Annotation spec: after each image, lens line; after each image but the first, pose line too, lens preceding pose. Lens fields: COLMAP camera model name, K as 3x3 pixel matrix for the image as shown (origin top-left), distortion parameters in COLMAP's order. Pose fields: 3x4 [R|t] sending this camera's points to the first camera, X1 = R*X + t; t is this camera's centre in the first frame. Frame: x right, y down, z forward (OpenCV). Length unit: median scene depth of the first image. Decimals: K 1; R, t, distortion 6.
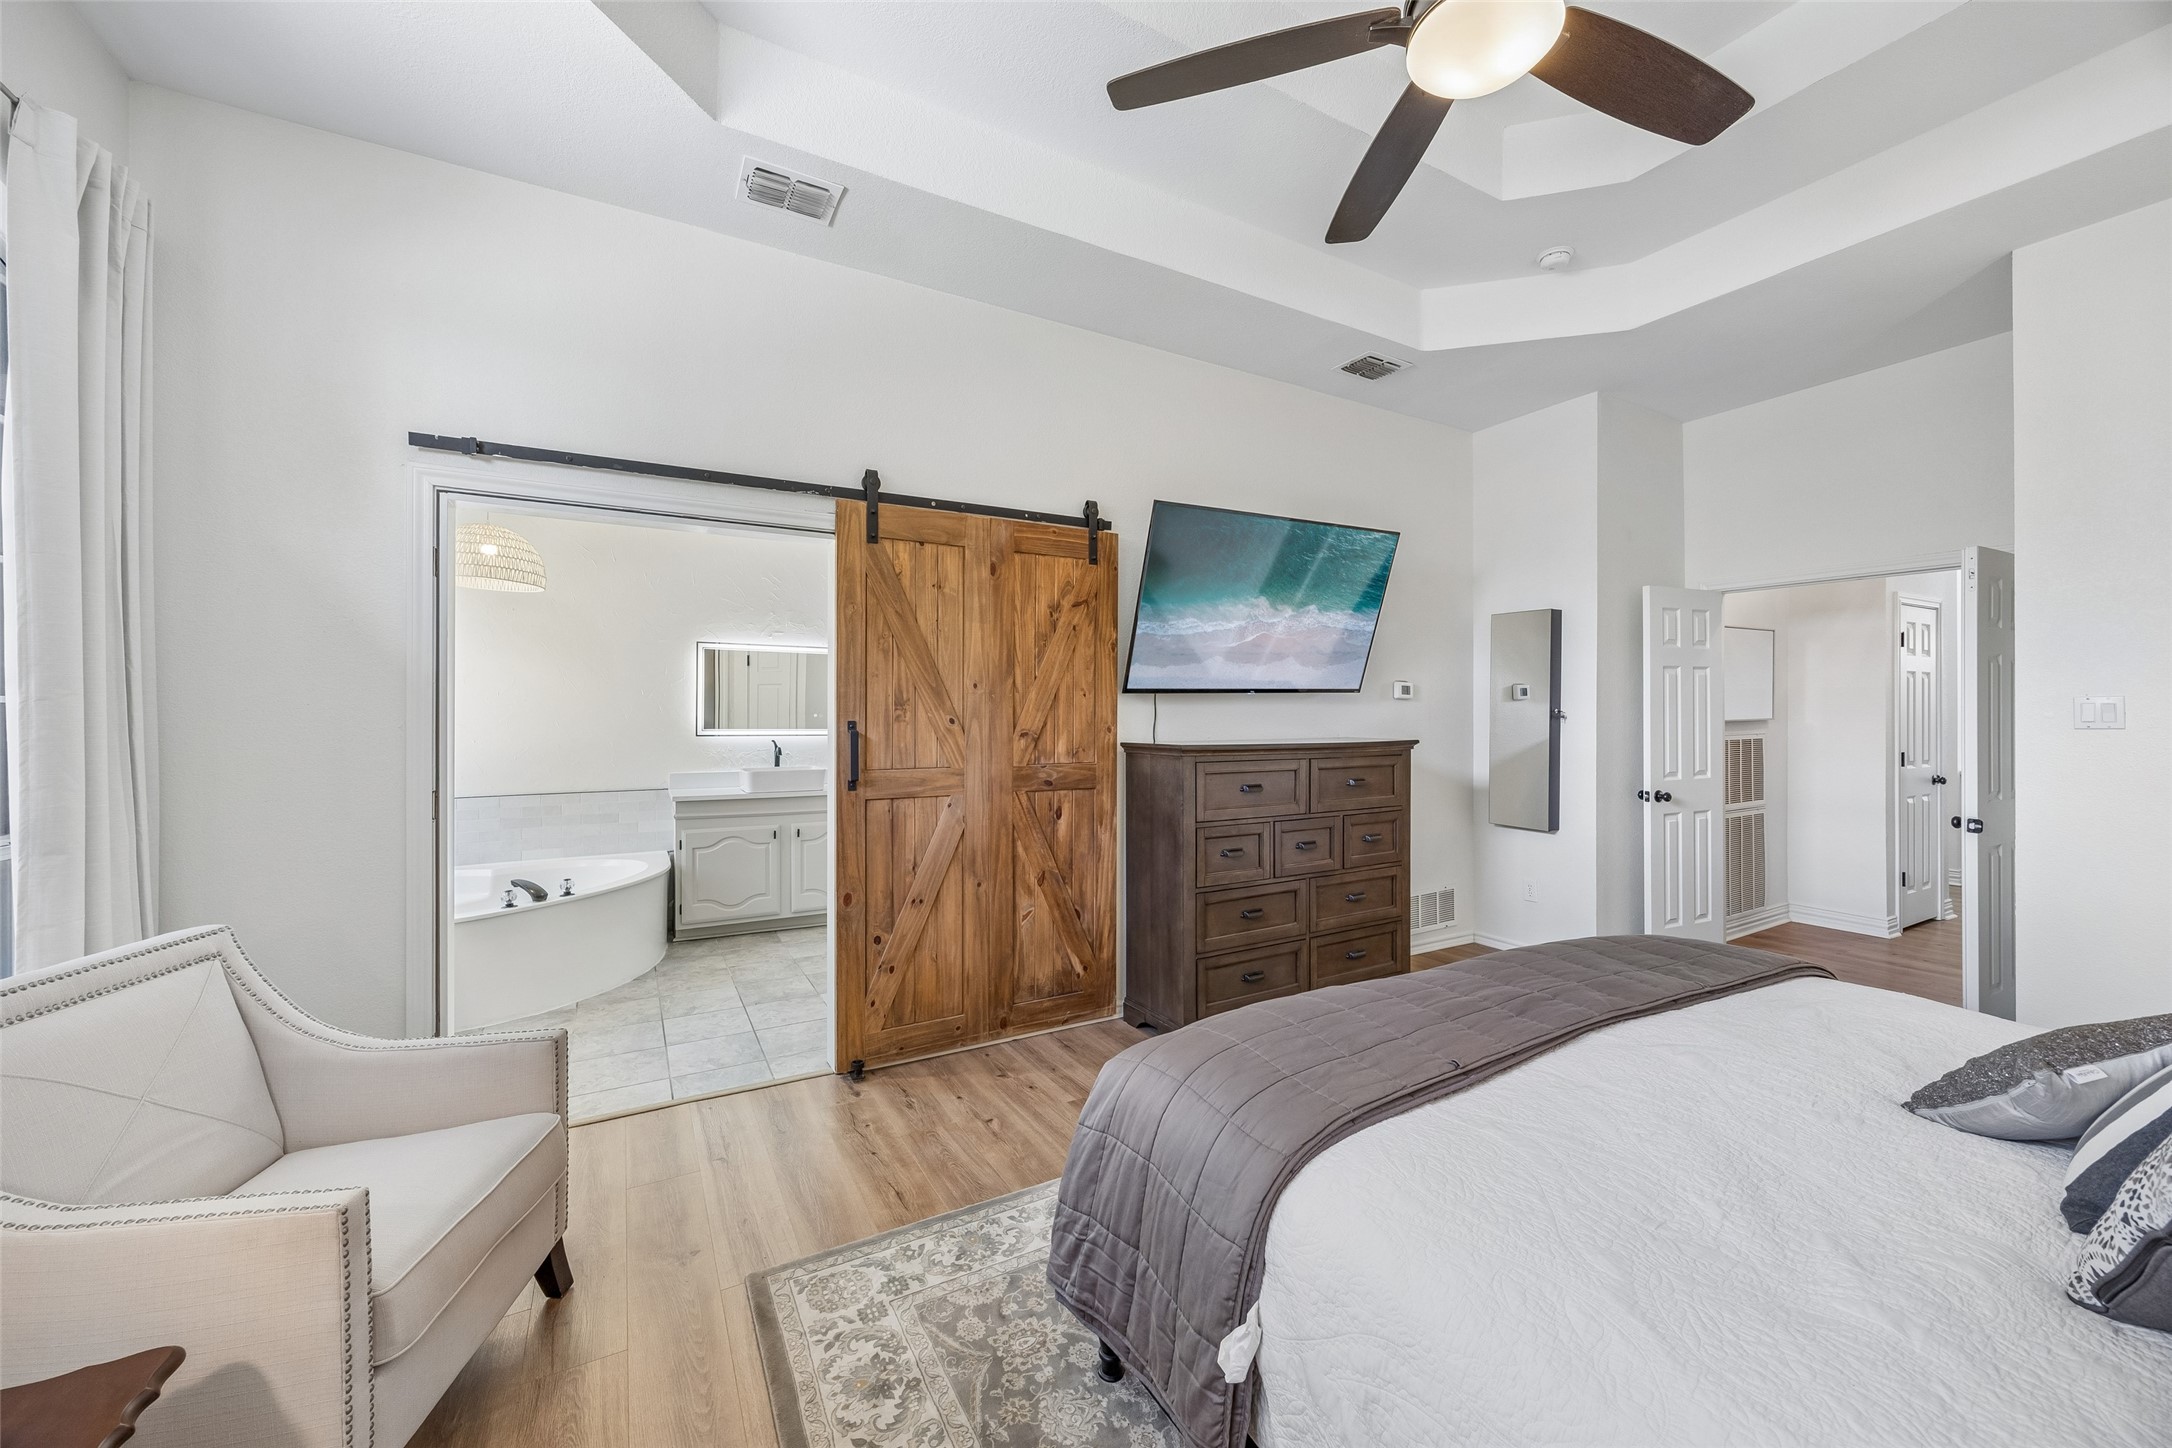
lens RADIAL K [[826.9, 0, 1109.1], [0, 826.9, 714.9], [0, 0, 1]] dist [0.002427, 0.000469]
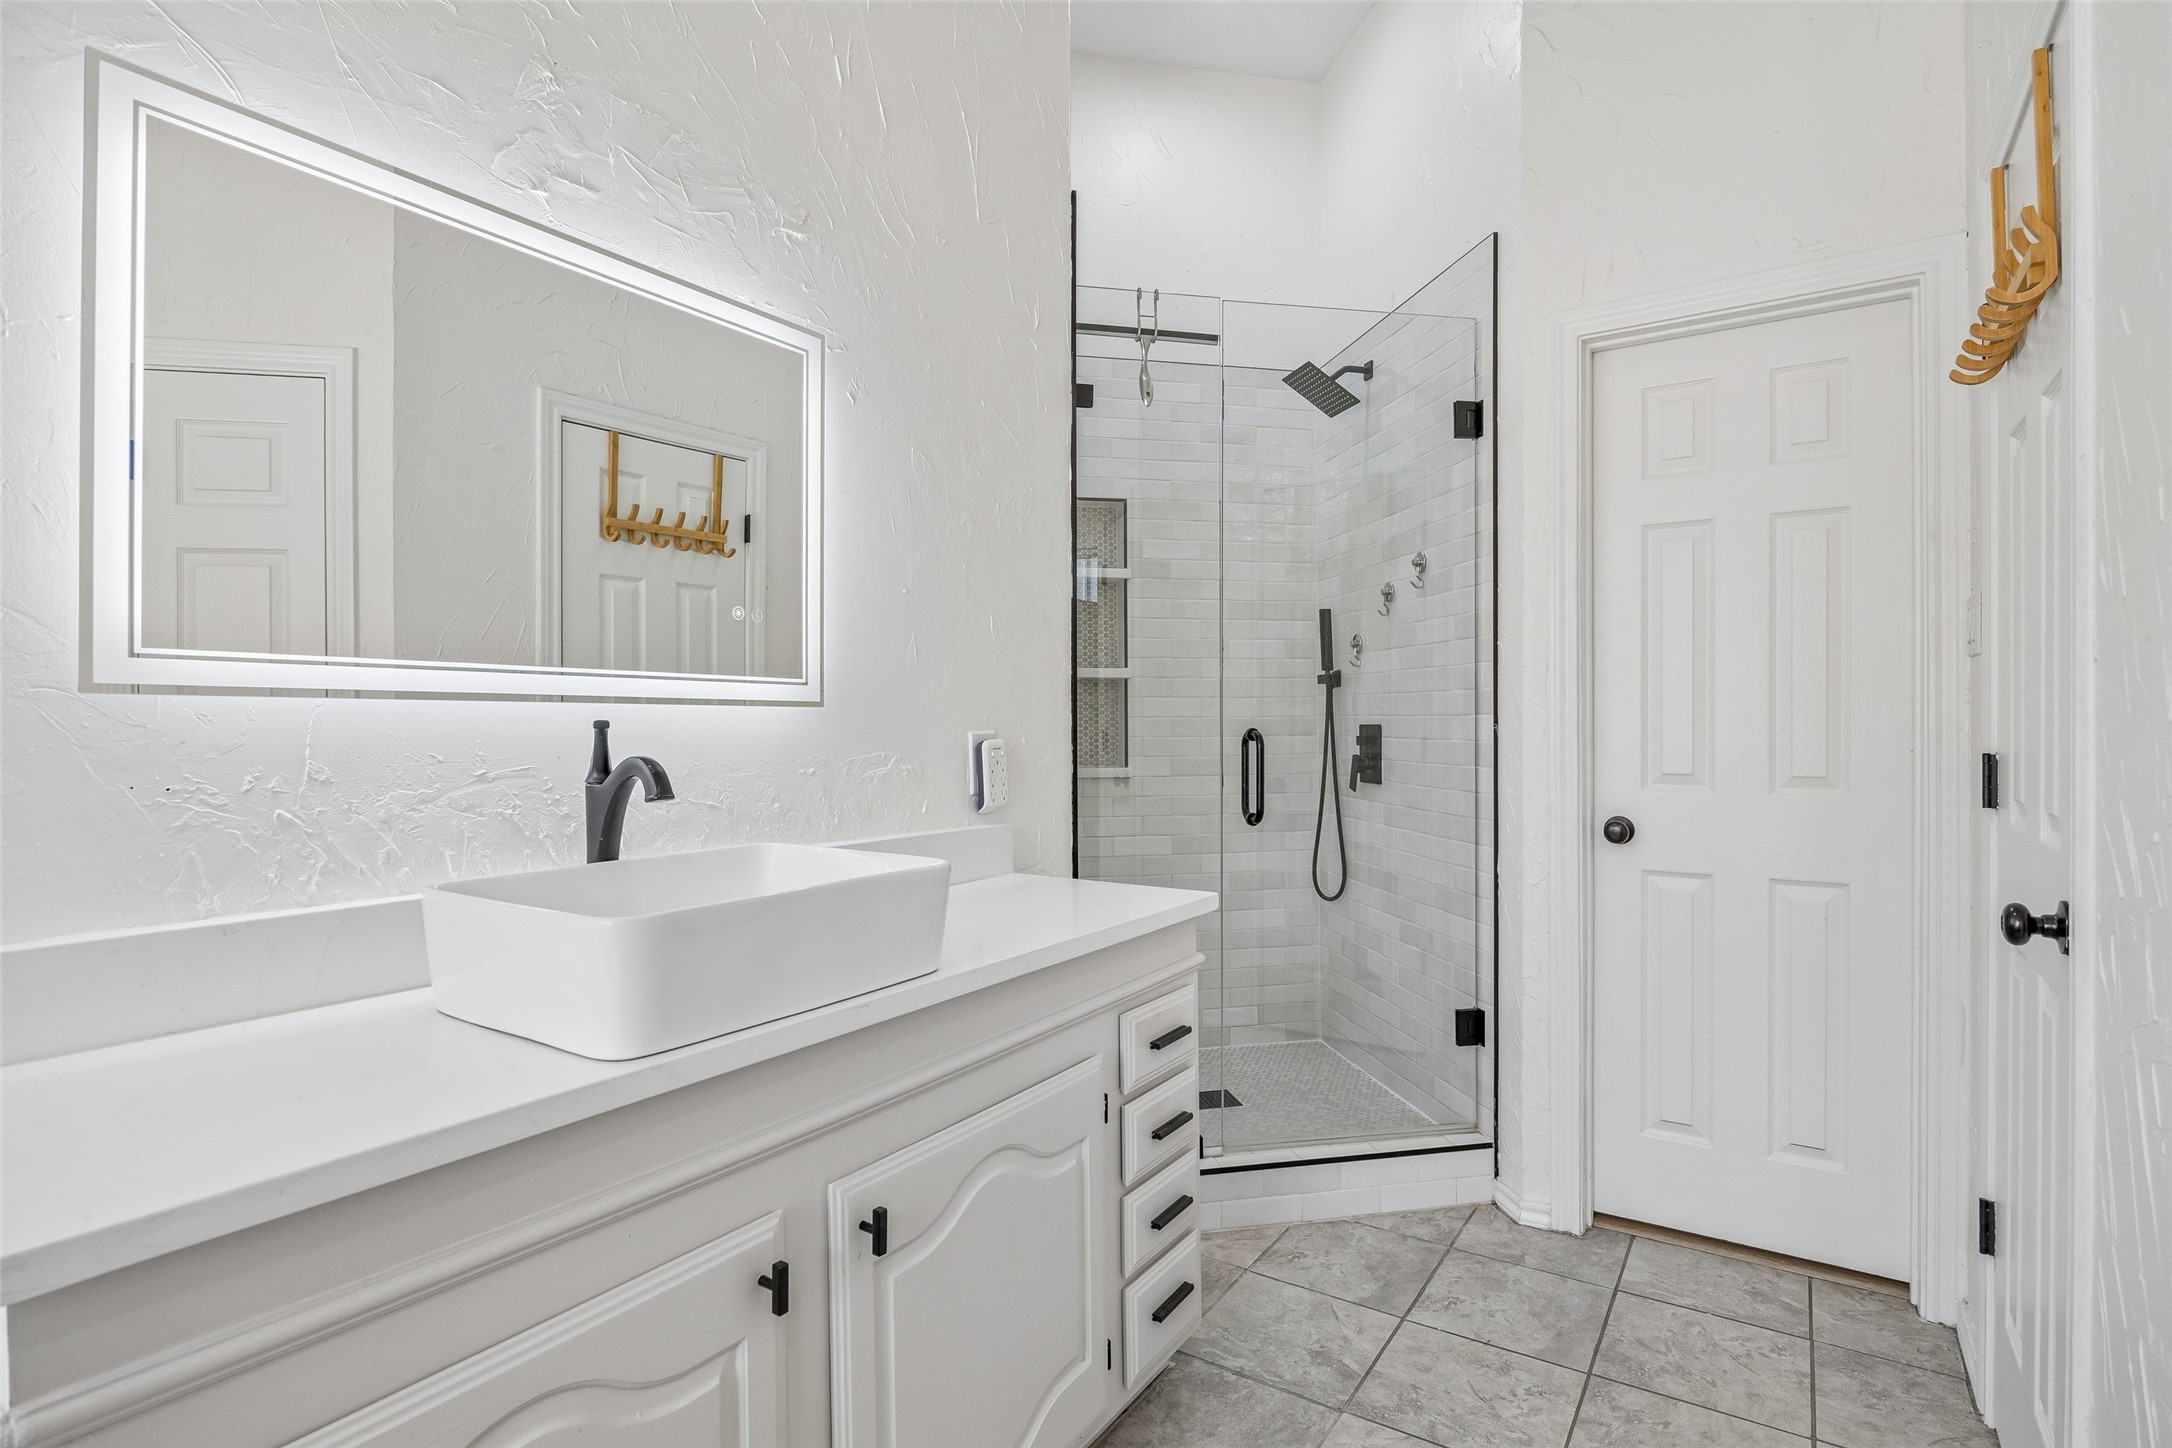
lens RADIAL K [[1068.9, 0, 1091.0], [0, 1068.9, 721.8], [0, 0, 1]] dist [-0.017414, -0.000350]
pose [[0.892649, -0.003397, 0.450740, -0.460477], [0.001879, 0.999991, 0.003816, 0.033053], [-0.450749, -0.002559, 0.892647, 0.817366]]
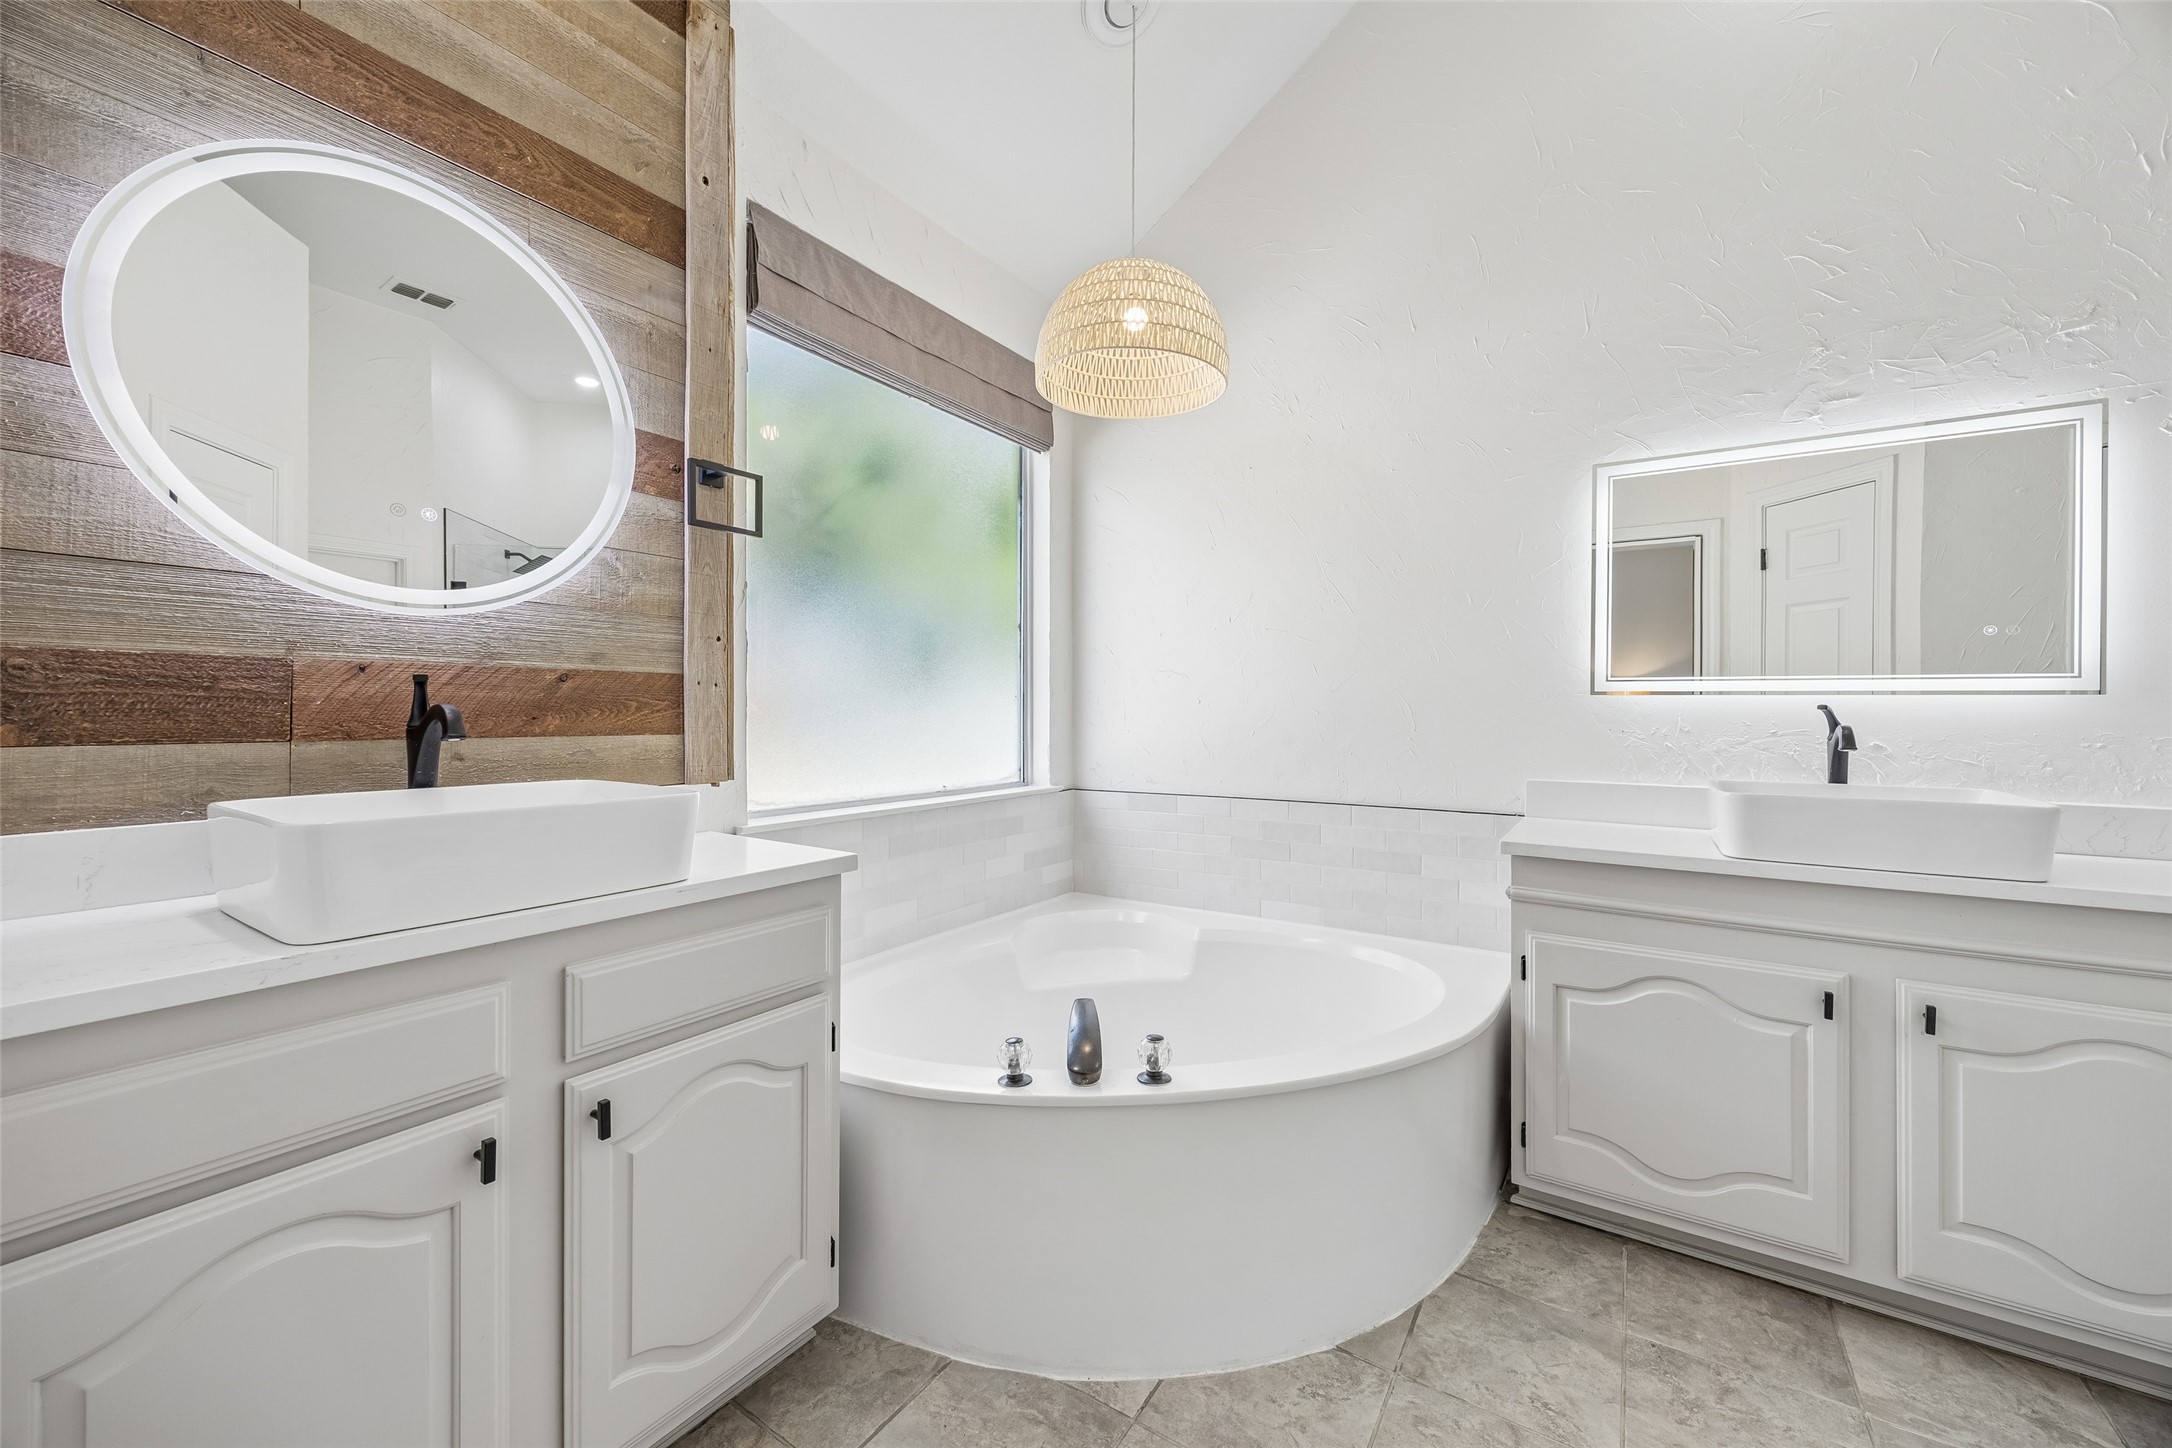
lens RADIAL K [[826.9, 0, 1109.1], [0, 826.9, 714.9], [0, 0, 1]] dist [0.002427, 0.000469]
pose [[0.451687, 0.003911, -0.892168, -0.260976], [-0.005262, 0.999985, 0.001720, 0.039379], [0.892161, 0.003918, 0.451701, 0.648954]]
